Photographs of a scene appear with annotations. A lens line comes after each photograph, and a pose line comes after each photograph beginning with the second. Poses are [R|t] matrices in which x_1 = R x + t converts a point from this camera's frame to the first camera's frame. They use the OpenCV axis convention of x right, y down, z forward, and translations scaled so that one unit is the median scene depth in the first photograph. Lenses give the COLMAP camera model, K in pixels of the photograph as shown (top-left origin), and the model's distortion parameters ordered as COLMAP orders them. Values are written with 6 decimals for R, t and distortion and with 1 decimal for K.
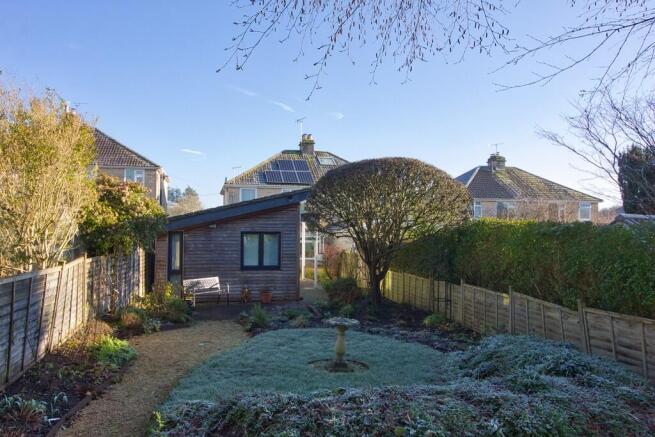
lens RADIAL K [[477.3, 0, 327.5], [0, 477.3, 218.5], [0, 0, 1]] dist [0.002543, -0.000124]
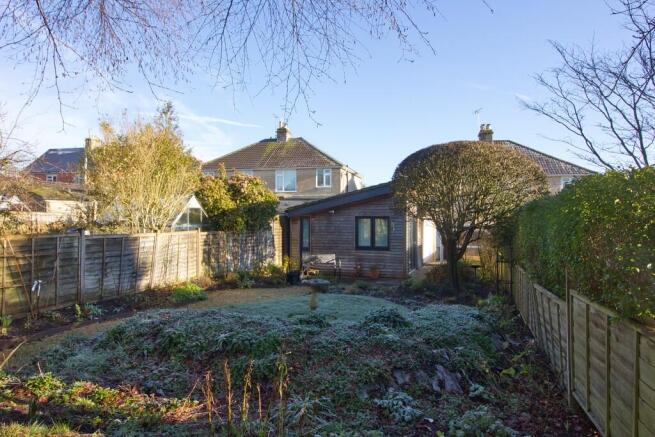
lens RADIAL K [[452.2, 0, 327.5], [0, 452.2, 218.5], [0, 0, 1]] dist [0.001555, -0.000404]
pose [[0.876865, -0.002095, -0.480732, 0.304214], [0.008392, 0.999905, 0.010950, 0.021199], [0.480663, -0.013637, 0.876799, 0.002216]]
